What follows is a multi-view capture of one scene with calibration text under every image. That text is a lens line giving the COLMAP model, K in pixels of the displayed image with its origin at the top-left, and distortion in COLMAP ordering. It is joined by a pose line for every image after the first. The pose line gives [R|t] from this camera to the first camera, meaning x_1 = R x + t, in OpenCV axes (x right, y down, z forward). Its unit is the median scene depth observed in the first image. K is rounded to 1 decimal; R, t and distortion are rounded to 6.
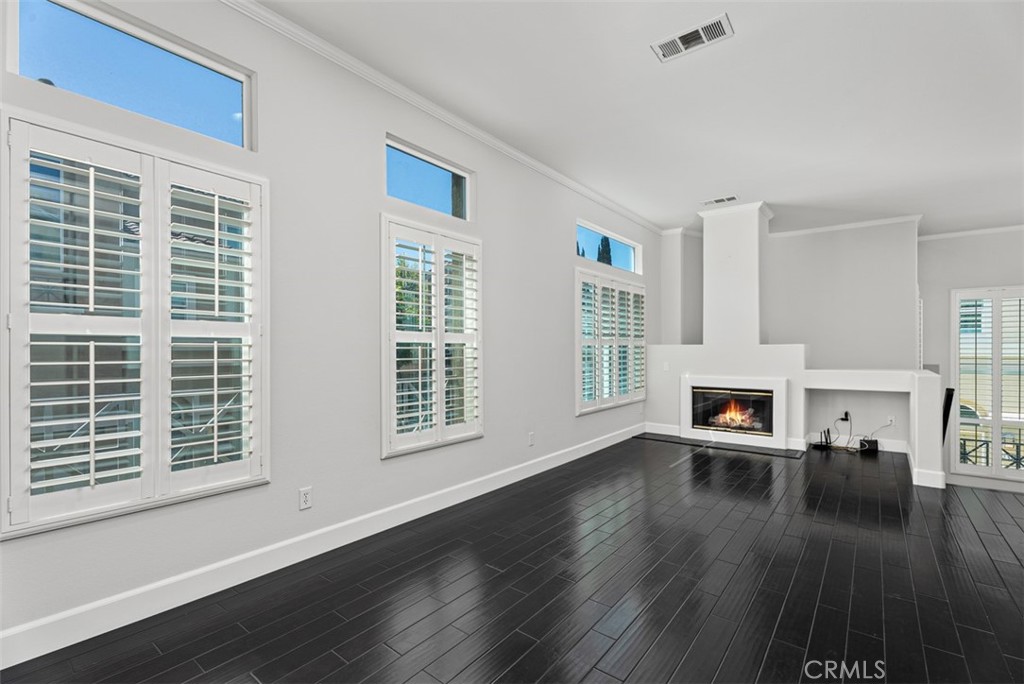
lens RADIAL K [[458.2, 0, 510.2], [0, 458.2, 349.4], [0, 0, 1]] dist [0.000339, 0.000034]
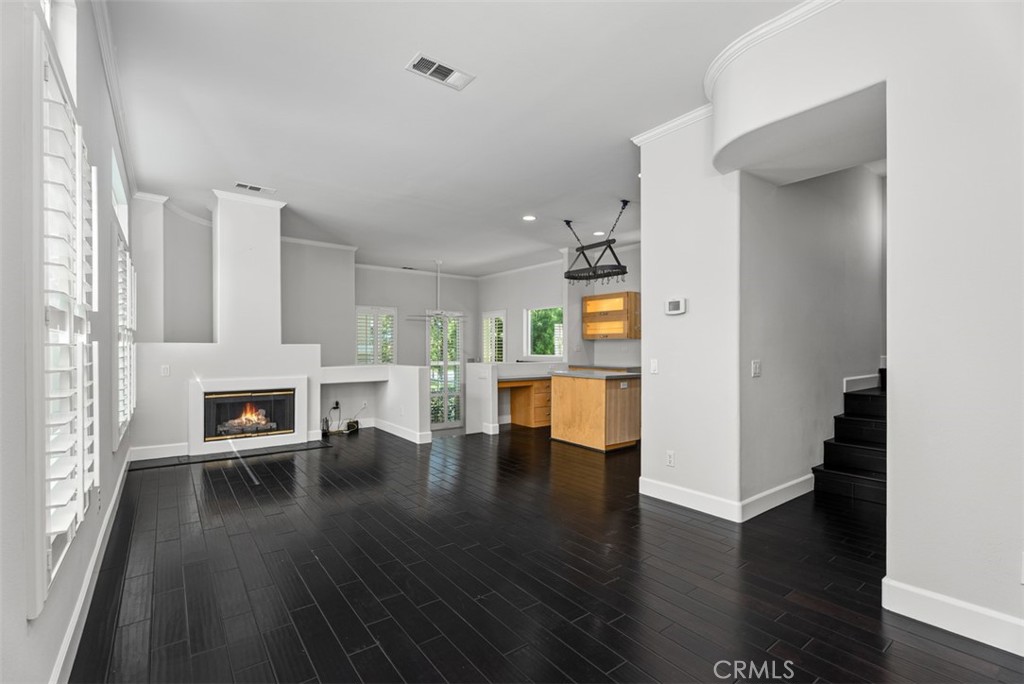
lens RADIAL K [[458.2, 0, 510.2], [0, 458.2, 349.4], [0, 0, 1]] dist [0.000339, 0.000034]
pose [[0.248773, 0.001083, 0.968561, -0.306774], [-0.000901, 0.999999, -0.000887, 0.001613], [-0.968561, -0.000652, 0.248774, 0.265065]]
